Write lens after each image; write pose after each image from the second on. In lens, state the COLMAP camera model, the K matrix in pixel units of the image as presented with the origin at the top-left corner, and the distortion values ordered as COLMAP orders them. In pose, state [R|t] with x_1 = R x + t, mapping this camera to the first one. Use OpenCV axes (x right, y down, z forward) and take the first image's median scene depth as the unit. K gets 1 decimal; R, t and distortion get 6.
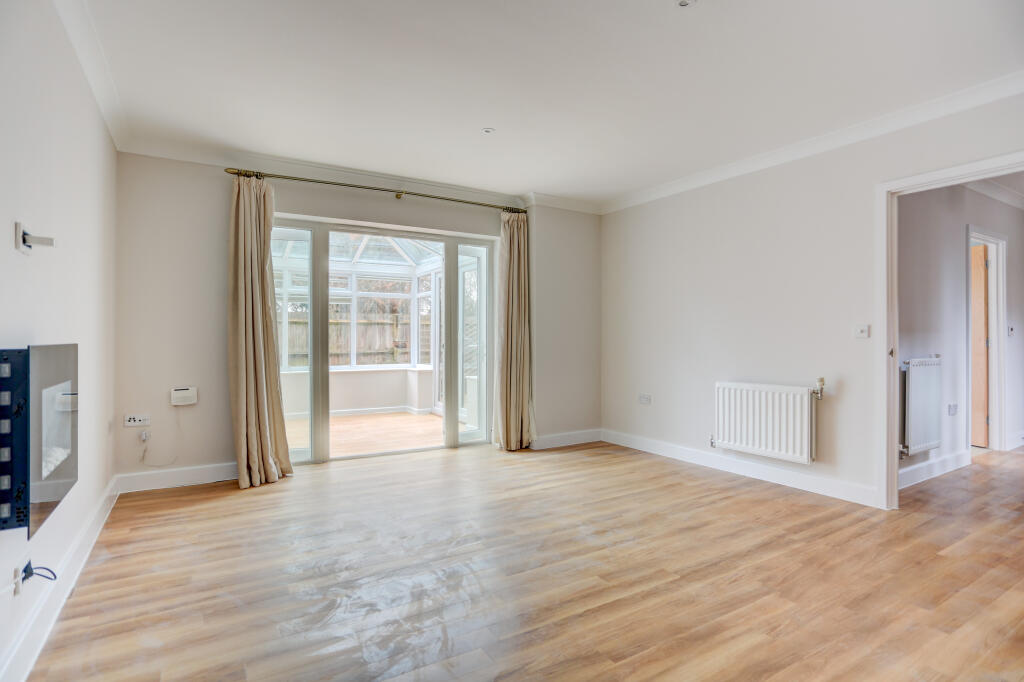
lens RADIAL K [[507.9, 0, 510.0], [0, 507.9, 338.1], [0, 0, 1]] dist [-0.023018, 0.012957]
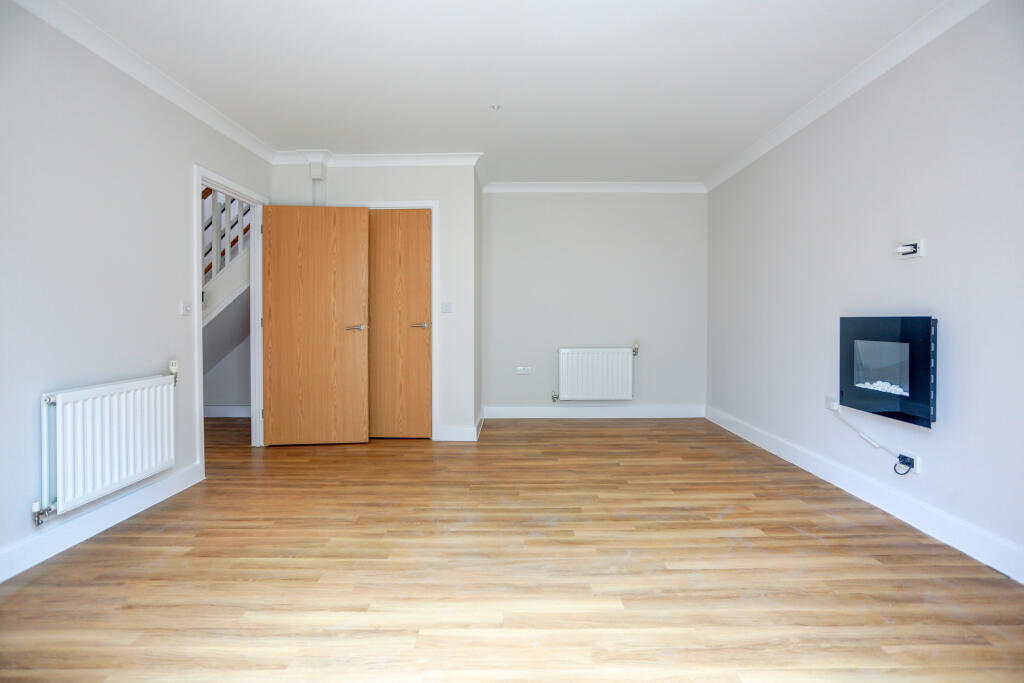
lens RADIAL K [[507.9, 0, 514.4], [0, 507.9, 333.5], [0, 0, 1]] dist [-0.023018, 0.012957]
pose [[-0.842439, -0.010503, 0.538690, -0.427739], [0.001163, 0.999772, 0.021312, 0.007630], [-0.538791, 0.018581, -0.842235, 1.685435]]
